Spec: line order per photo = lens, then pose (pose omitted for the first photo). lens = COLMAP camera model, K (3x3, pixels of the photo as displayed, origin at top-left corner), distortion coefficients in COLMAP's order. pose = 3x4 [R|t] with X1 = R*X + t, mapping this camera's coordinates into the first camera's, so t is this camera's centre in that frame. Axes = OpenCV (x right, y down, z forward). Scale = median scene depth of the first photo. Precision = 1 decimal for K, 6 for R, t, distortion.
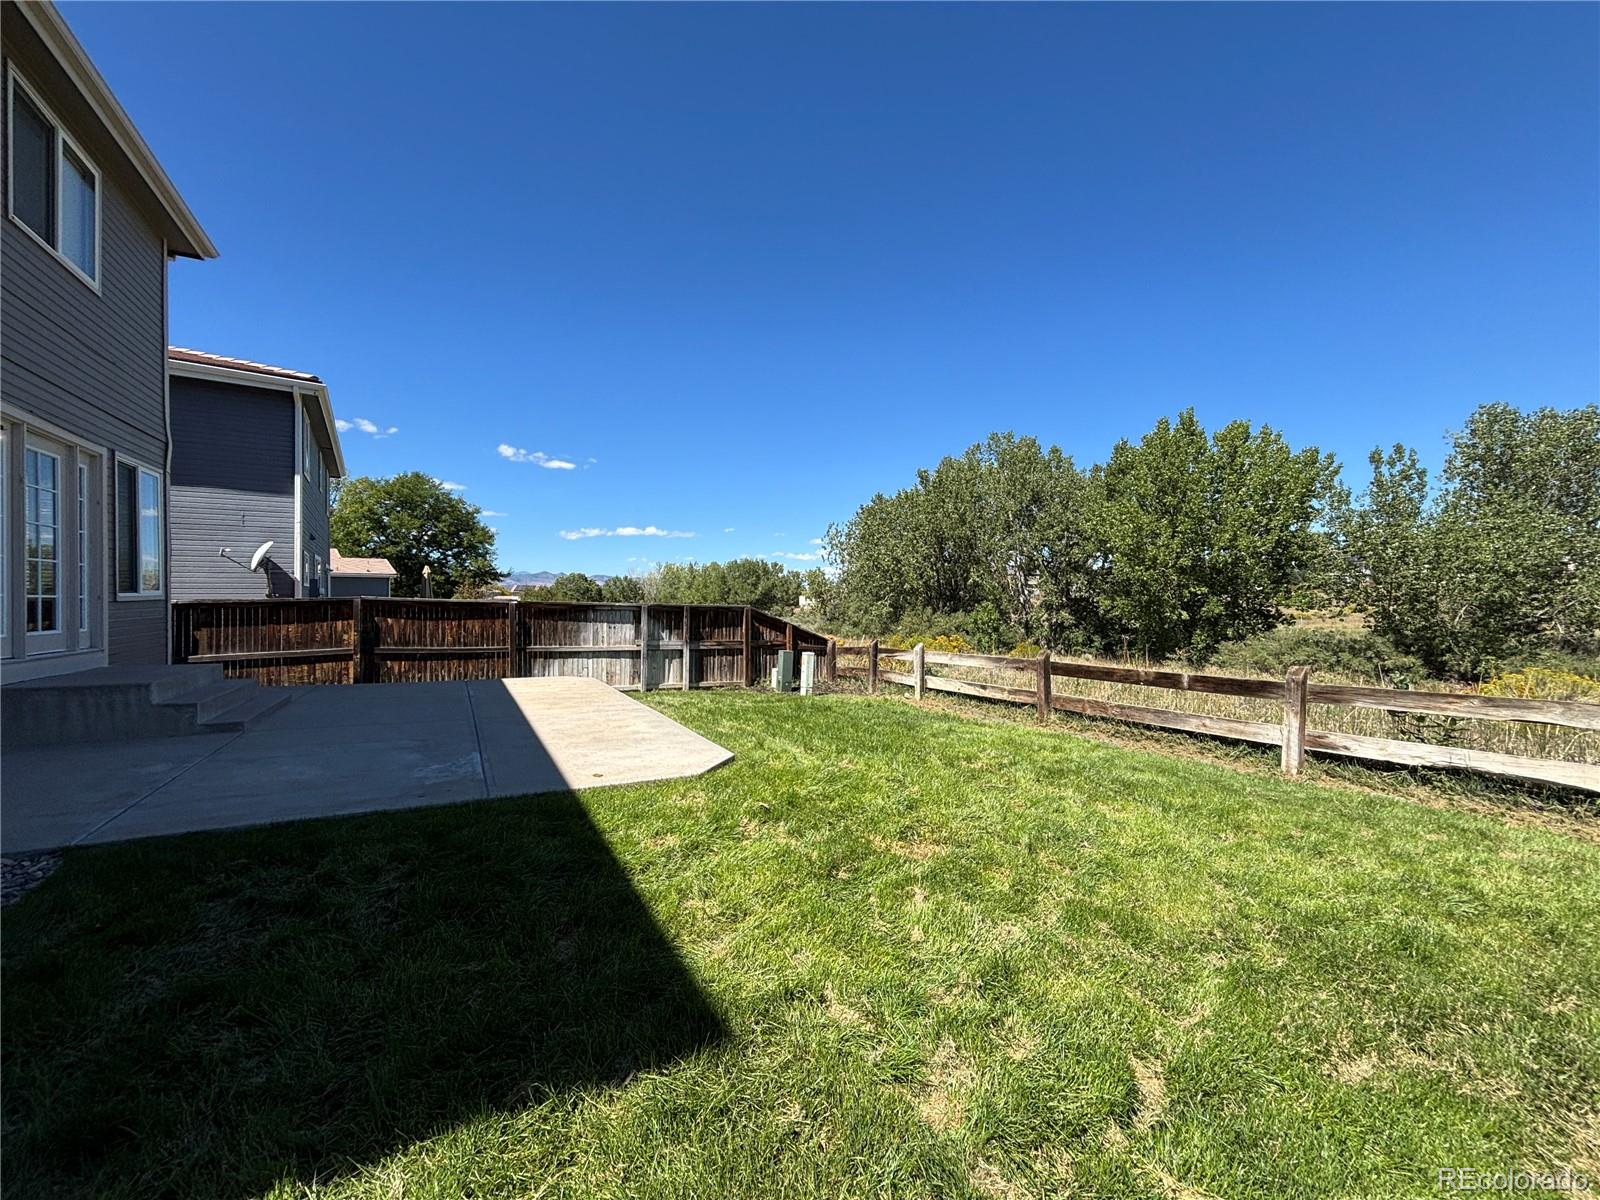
lens RADIAL K [[647.5, 0, 793.0], [0, 647.5, 600.4], [0, 0, 1]] dist [0.000874, -0.001134]
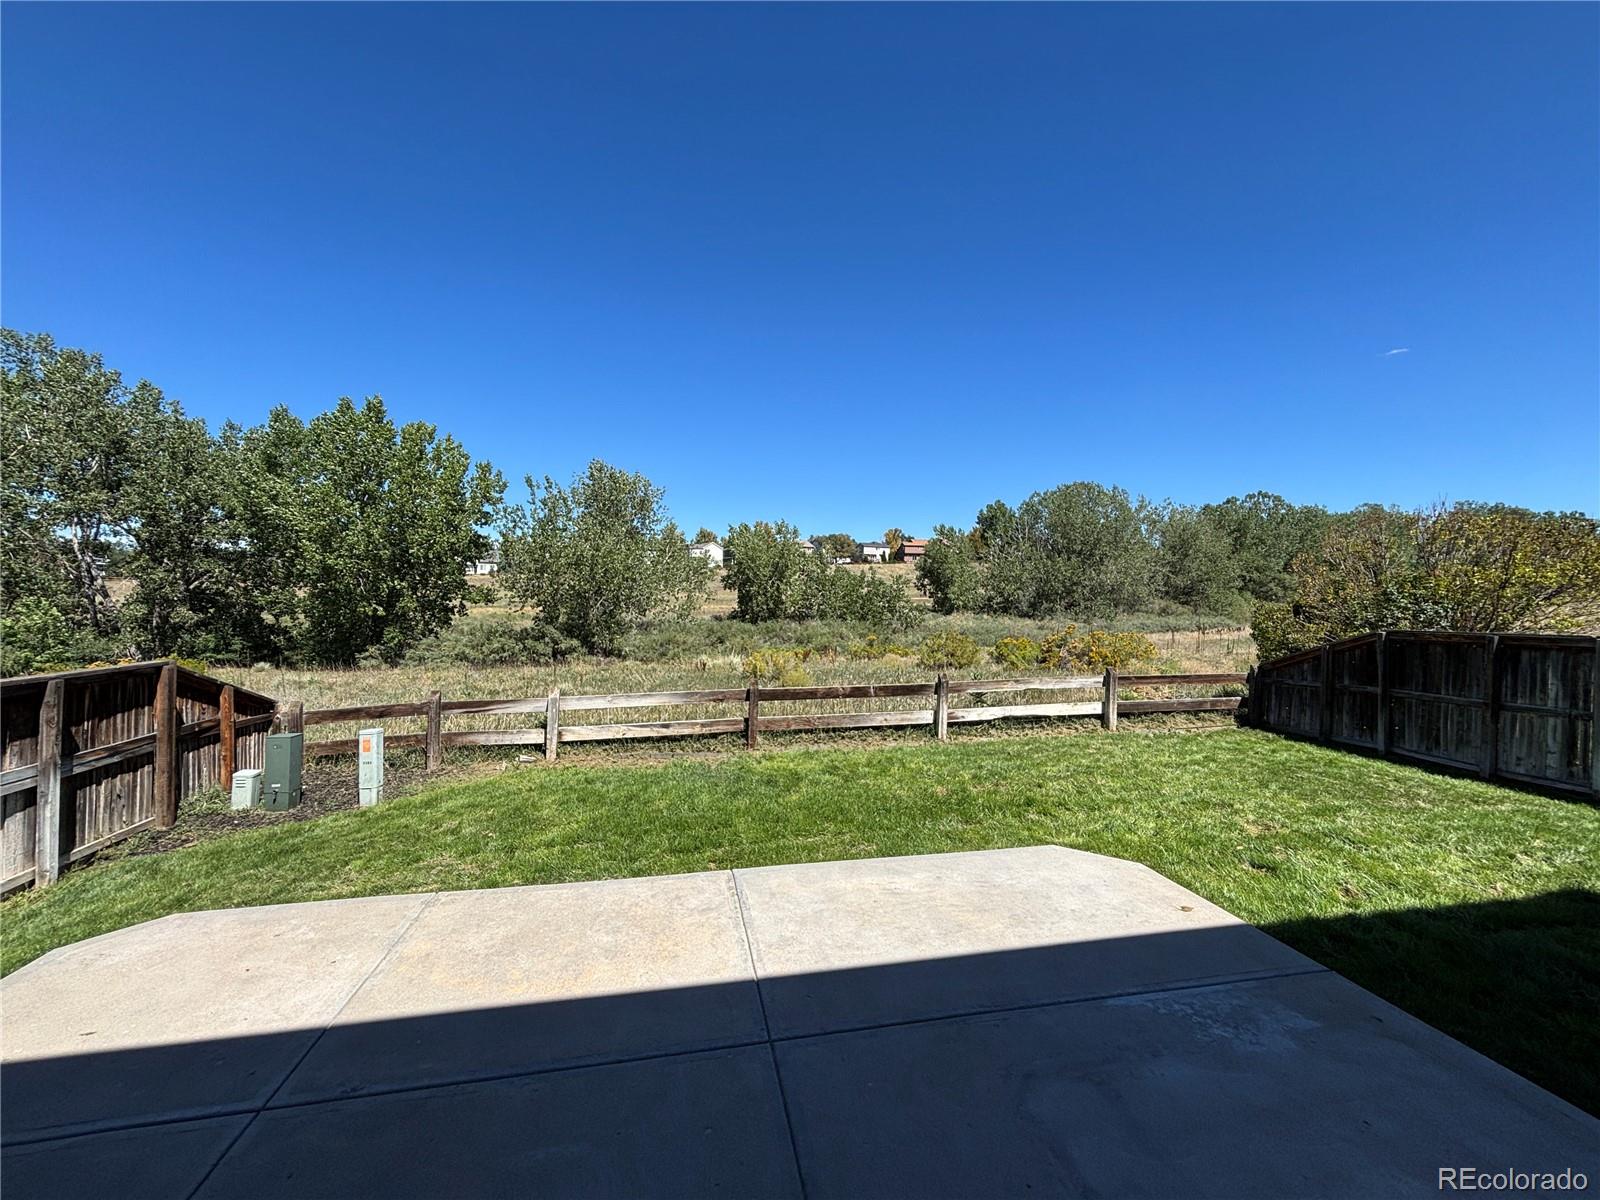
lens RADIAL K [[647.5, 0, 796.4], [0, 647.5, 590.3], [0, 0, 1]] dist [0.000874, -0.001134]
pose [[0.271671, -0.001870, 0.962388, -0.502808], [-0.009471, 0.999944, 0.004617, -0.063183], [-0.962344, -0.010369, 0.271638, 0.496401]]
